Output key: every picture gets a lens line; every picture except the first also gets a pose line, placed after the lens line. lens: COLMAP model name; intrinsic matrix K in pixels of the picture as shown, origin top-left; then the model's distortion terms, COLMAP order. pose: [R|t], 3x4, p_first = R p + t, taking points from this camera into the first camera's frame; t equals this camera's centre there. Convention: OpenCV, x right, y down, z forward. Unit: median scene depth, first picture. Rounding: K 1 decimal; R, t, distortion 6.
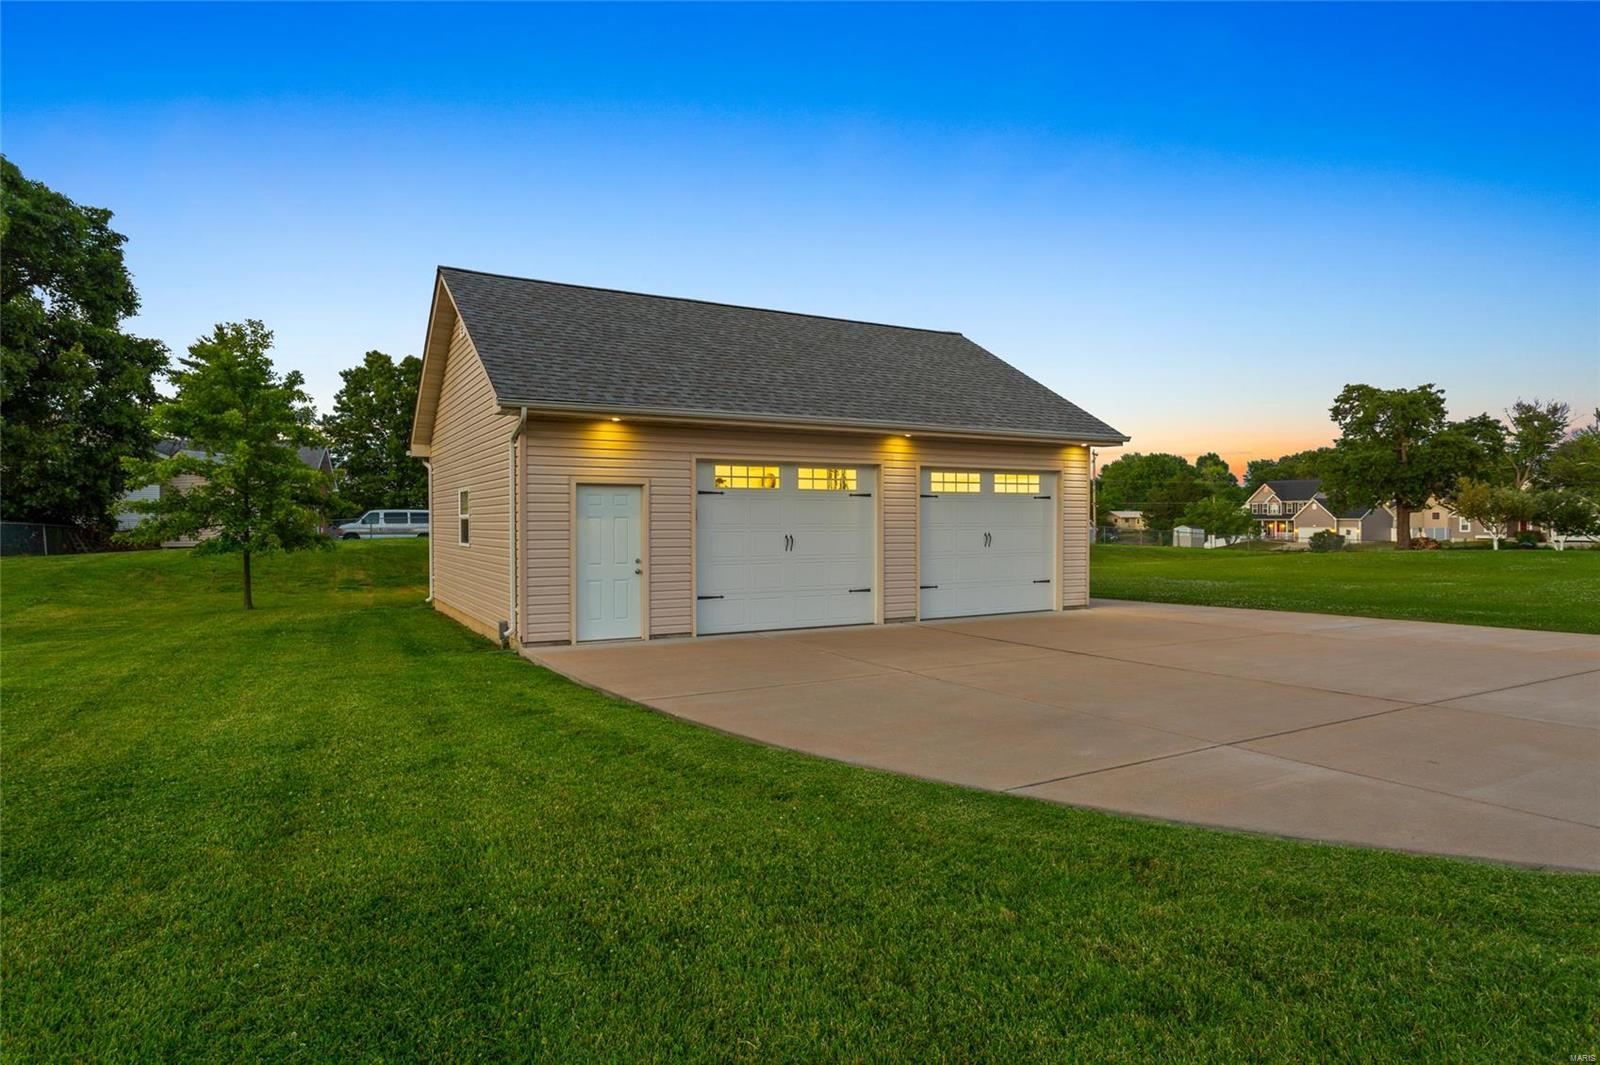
lens RADIAL K [[890.8, 0, 800.0], [0, 890.8, 532.5], [0, 0, 1]] dist [0.077192, 0.000224]
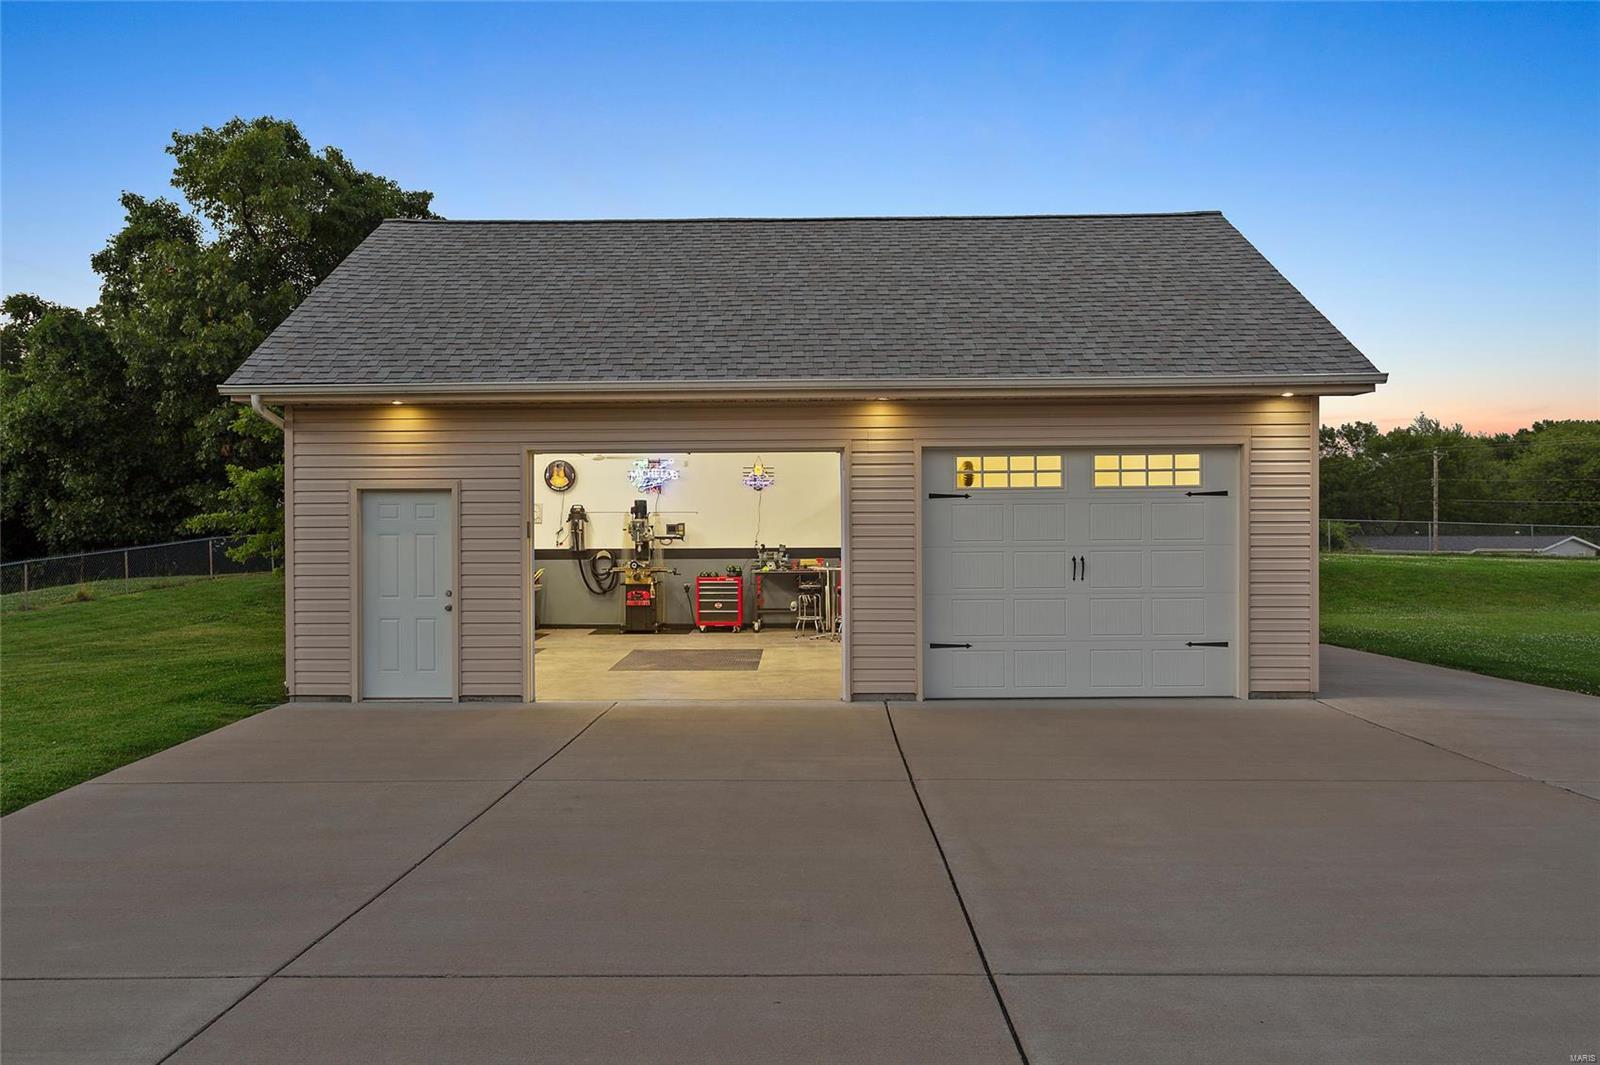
lens RADIAL K [[1162.8, 0, 800.0], [0, 1162.8, 532.5], [0, 0, 1]] dist [0.031368, -0.002034]
pose [[0.859385, -0.005507, -0.511300, 0.435356], [-0.001991, 0.999898, -0.014116, -0.004095], [0.511325, 0.013149, 0.859287, 0.253229]]
